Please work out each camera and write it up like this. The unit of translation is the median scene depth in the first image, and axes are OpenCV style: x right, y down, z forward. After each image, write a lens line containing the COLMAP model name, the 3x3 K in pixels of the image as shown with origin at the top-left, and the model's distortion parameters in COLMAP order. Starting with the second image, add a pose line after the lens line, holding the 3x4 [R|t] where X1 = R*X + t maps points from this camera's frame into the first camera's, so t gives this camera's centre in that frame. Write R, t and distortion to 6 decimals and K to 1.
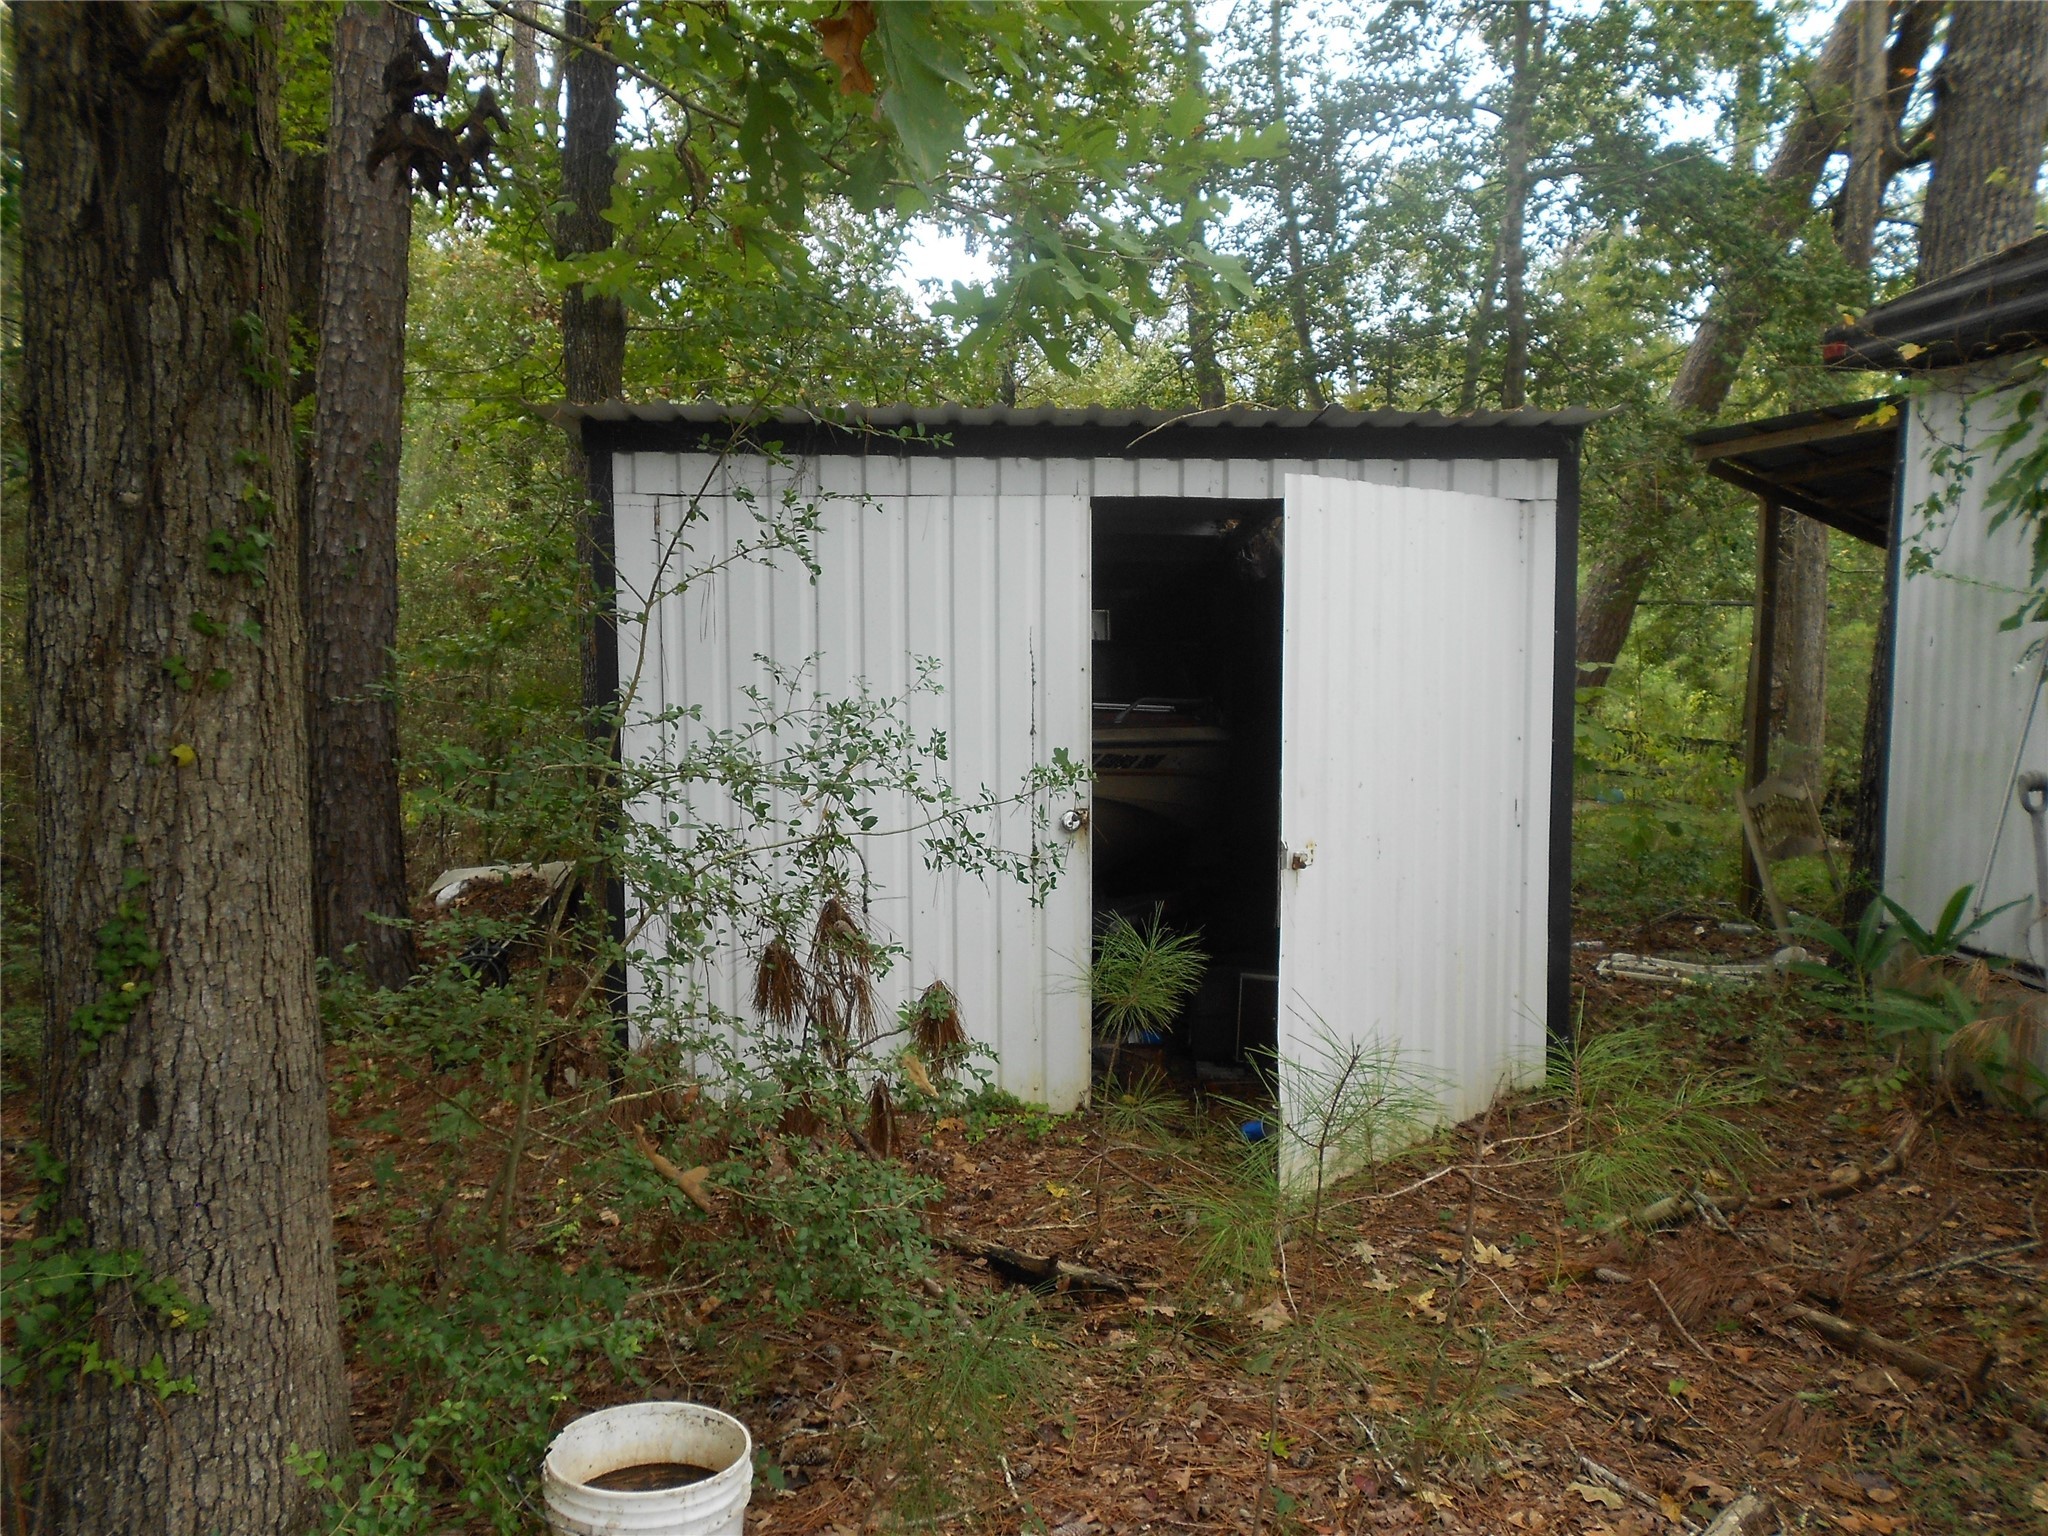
lens RADIAL K [[1567.8, 0, 1033.6], [0, 1567.8, 788.8], [0, 0, 1]] dist [0.035743, -0.021234]
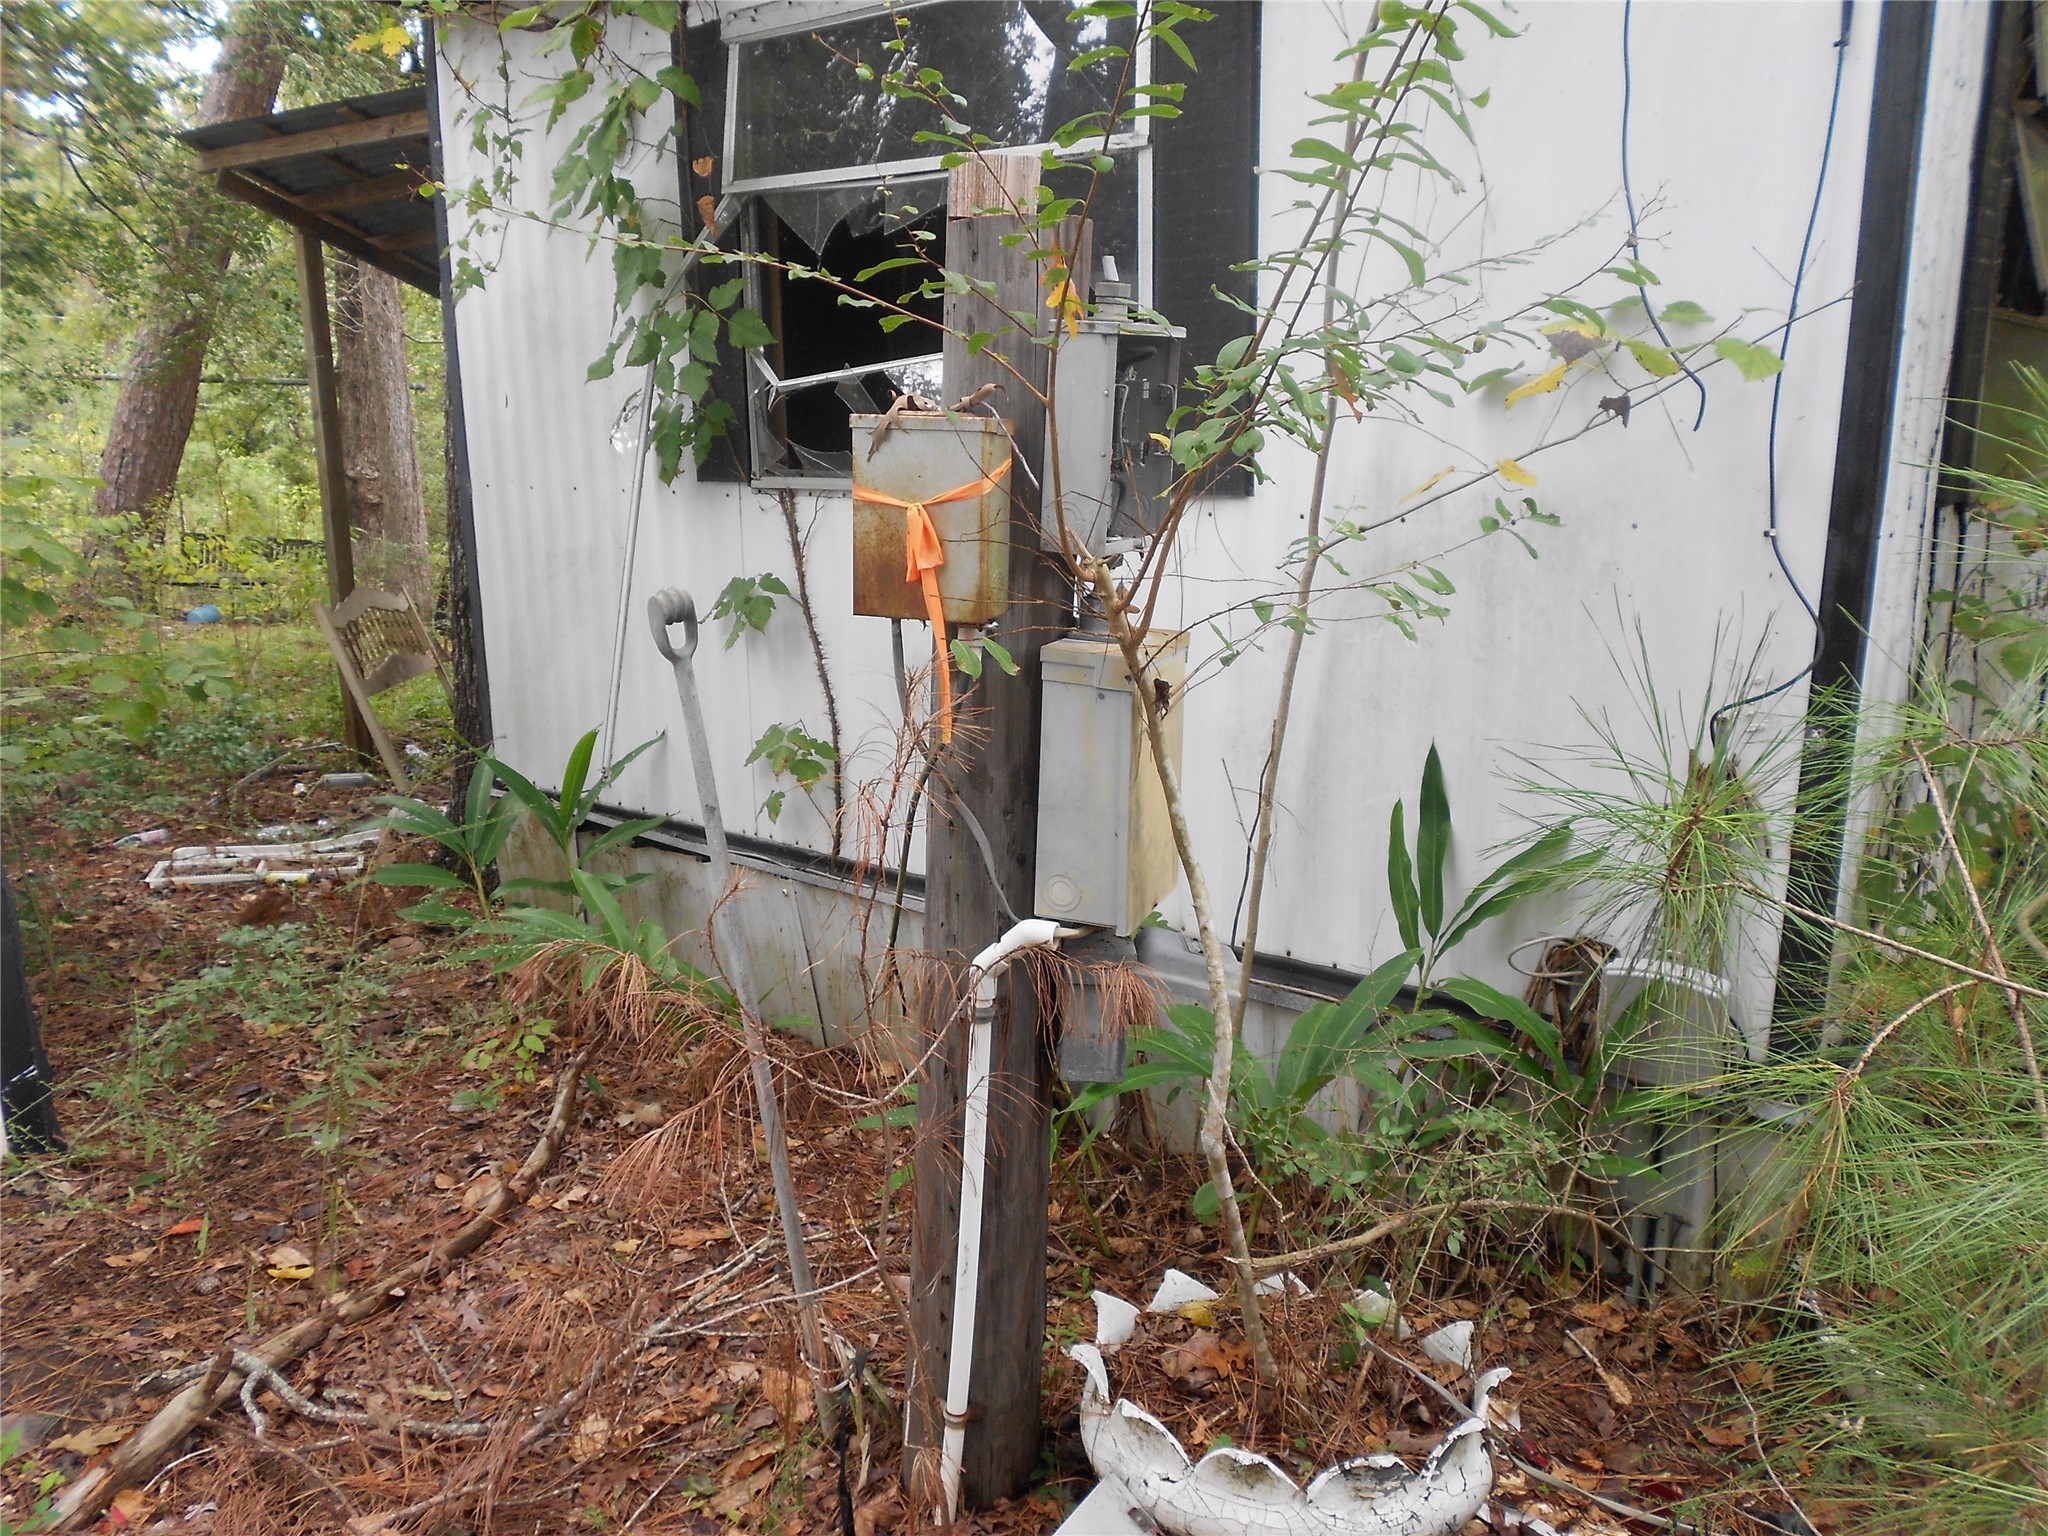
lens RADIAL K [[1567.8, 0, 1038.6], [0, 1567.8, 771.1], [0, 0, 1]] dist [0.035743, -0.021234]
pose [[0.682152, -0.163197, 0.712766, 0.195466], [0.078772, 0.985504, 0.150256, -0.015186], [-0.726955, -0.046351, 0.685119, 0.327194]]
